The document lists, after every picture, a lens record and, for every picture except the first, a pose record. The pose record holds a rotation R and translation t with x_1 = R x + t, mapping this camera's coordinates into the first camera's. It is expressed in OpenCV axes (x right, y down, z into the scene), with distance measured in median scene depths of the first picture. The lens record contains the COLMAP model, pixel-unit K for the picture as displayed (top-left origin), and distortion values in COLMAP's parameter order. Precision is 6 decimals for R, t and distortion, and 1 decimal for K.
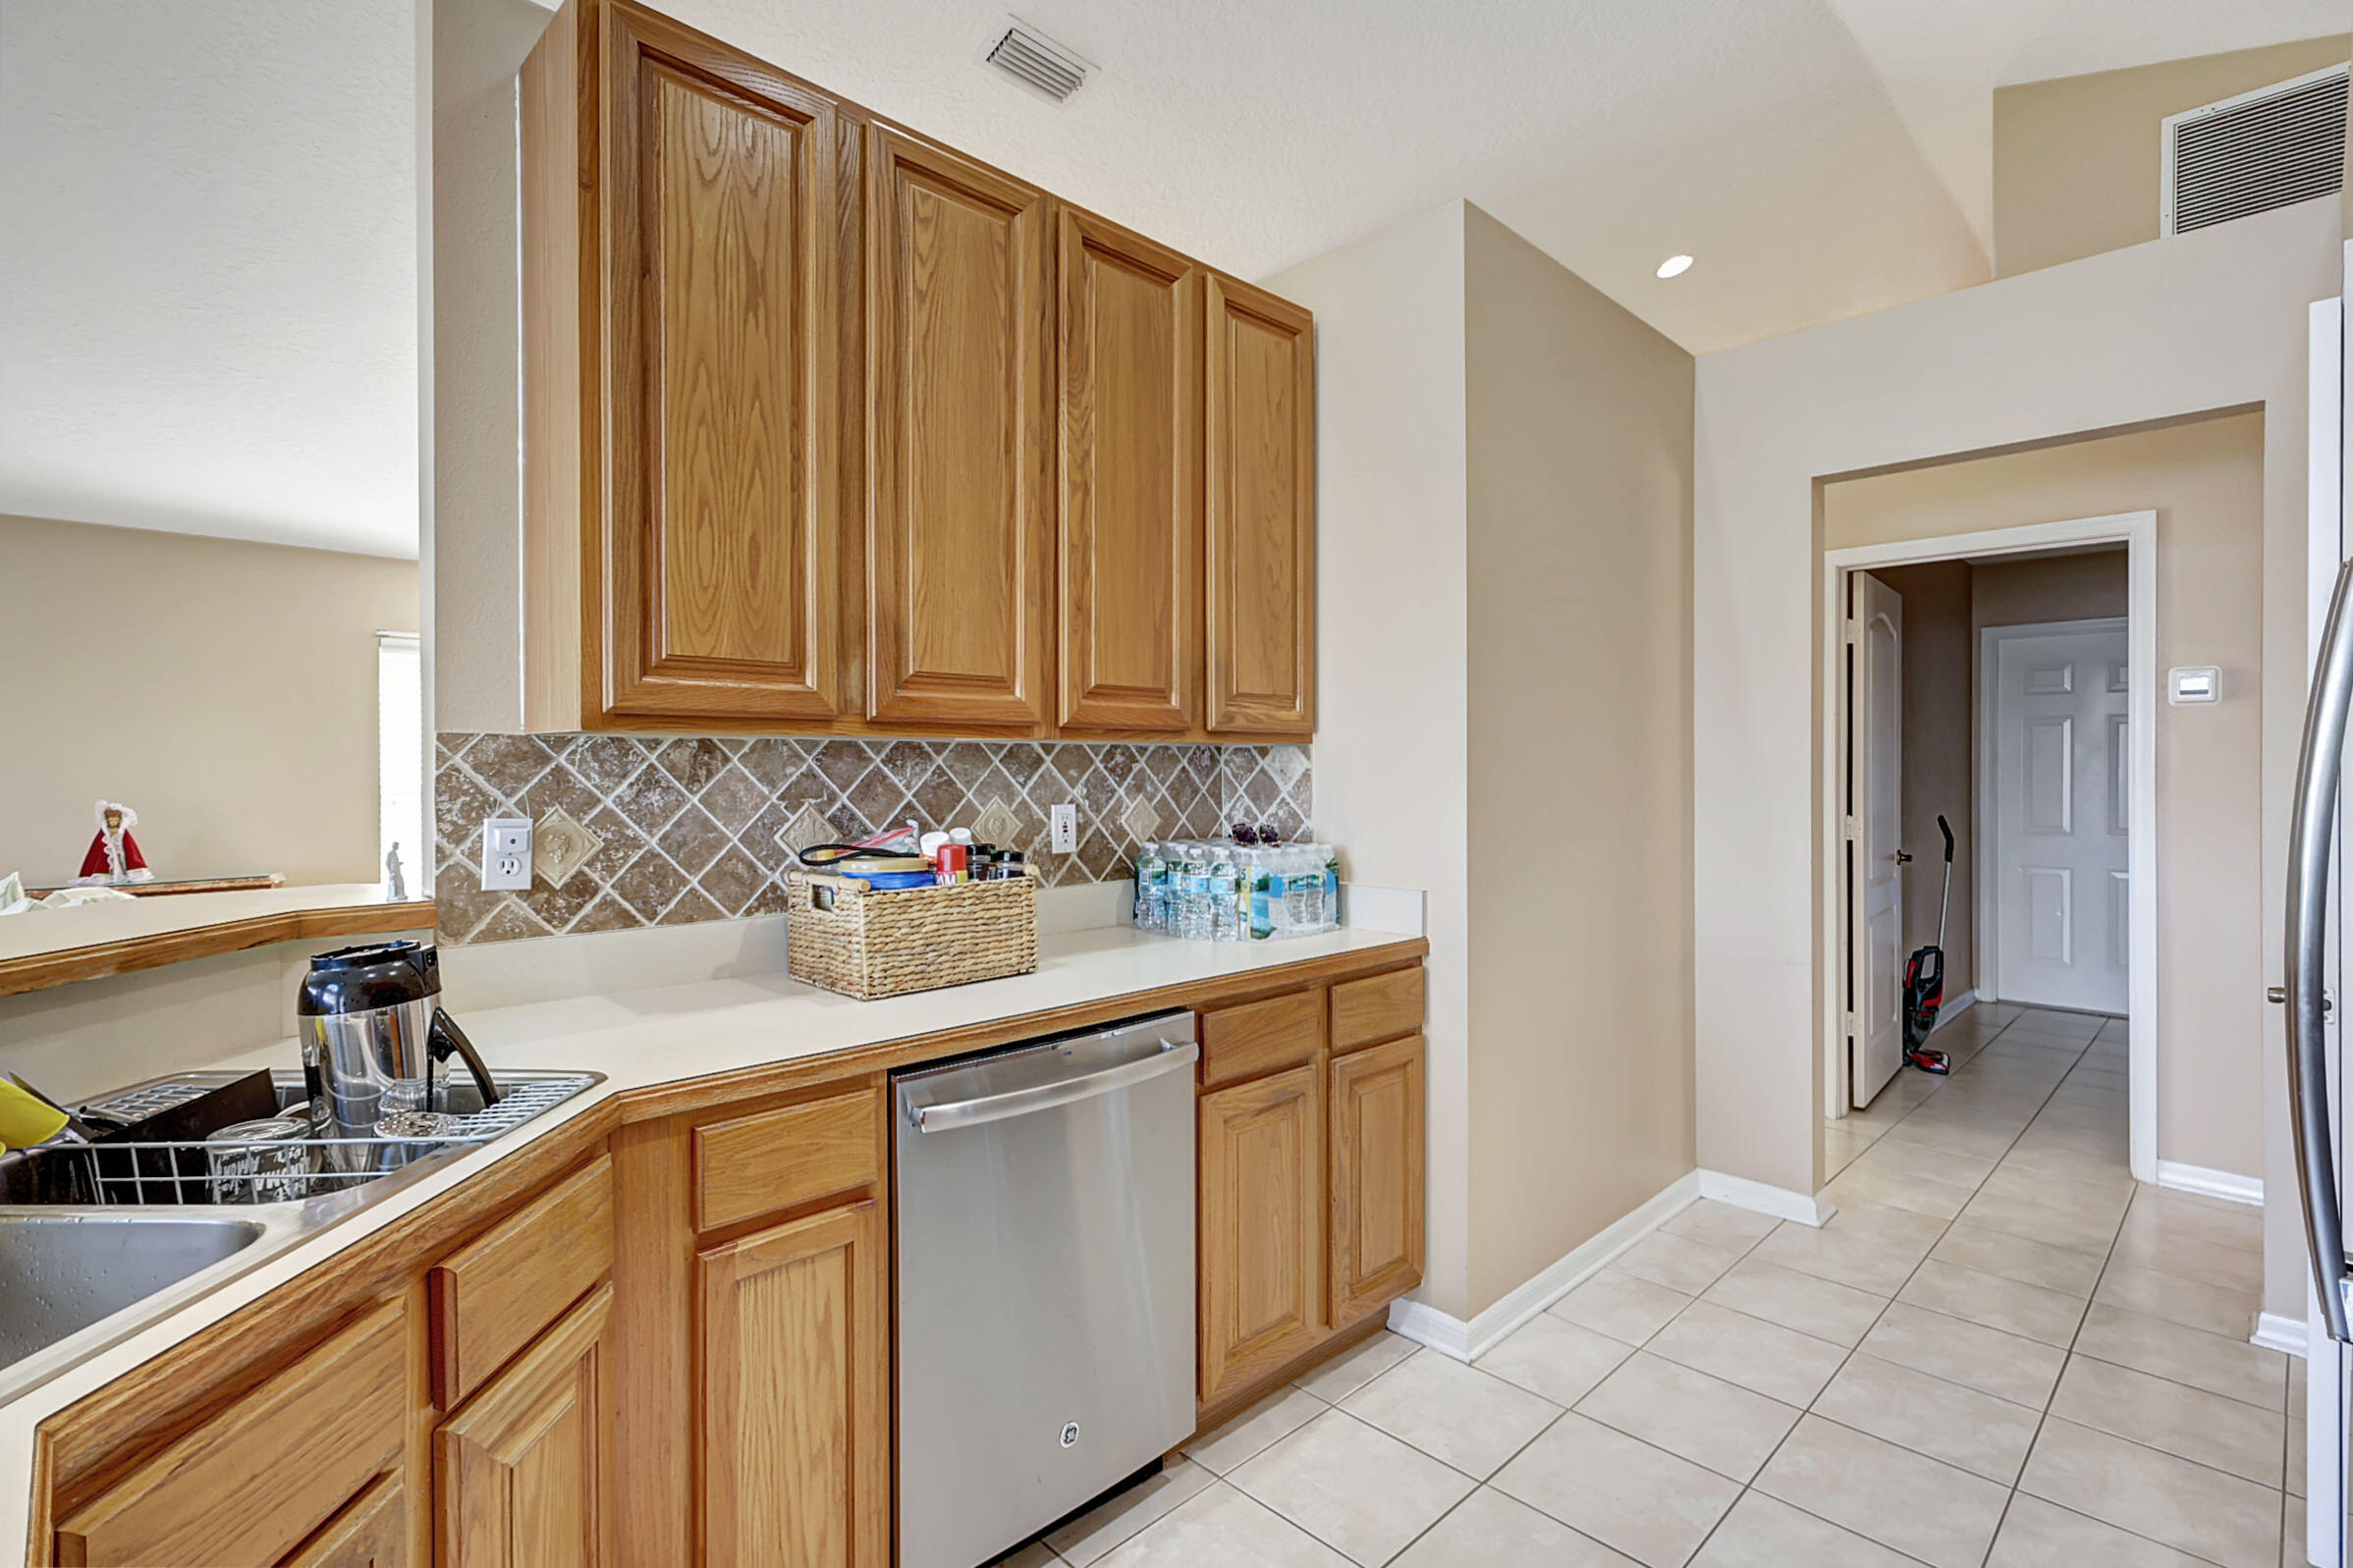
lens RADIAL K [[1109.2, 0, 1165.1], [0, 1109.2, 773.3], [0, 0, 1]] dist [-0.001235, -0.000174]
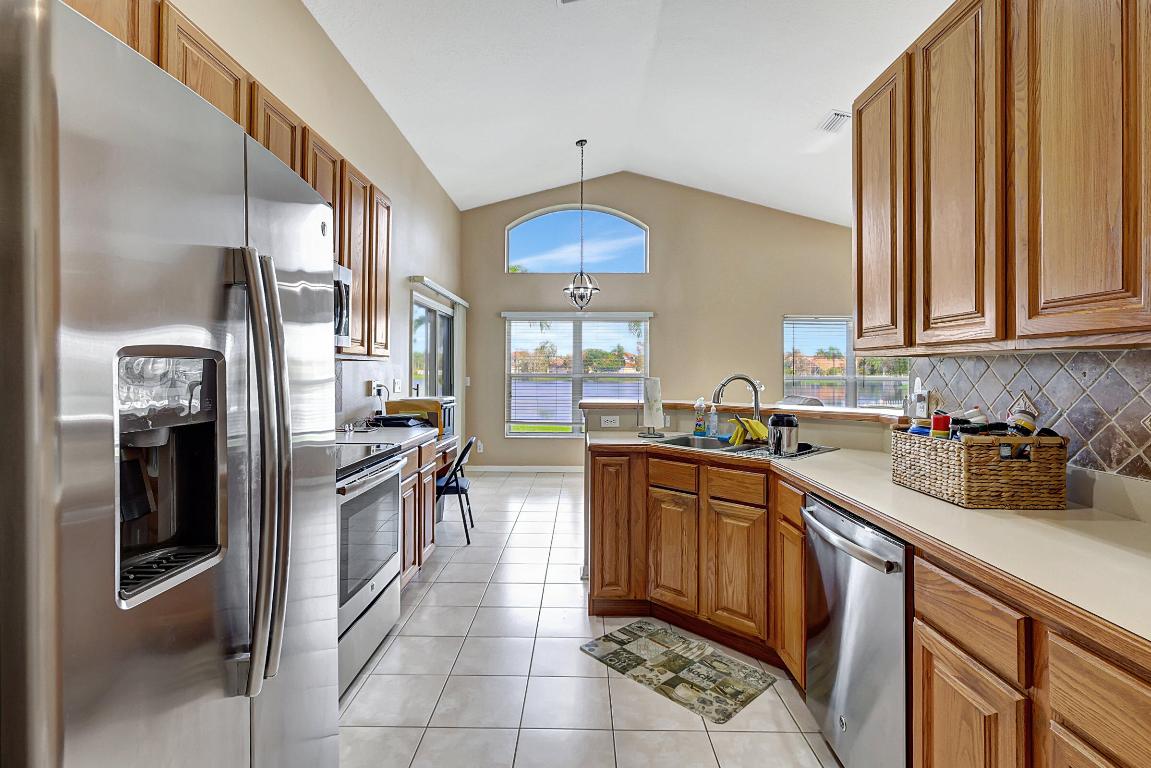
lens RADIAL K [[537.1, 0, 574.4], [0, 537.1, 369.6], [0, 0, 1]] dist [-0.000142, 0.000261]
pose [[-0.707788, -0.003226, -0.706418, 0.732000], [-0.006629, 0.999976, 0.002075, -0.003886], [0.706394, 0.006151, -0.707792, 1.090466]]
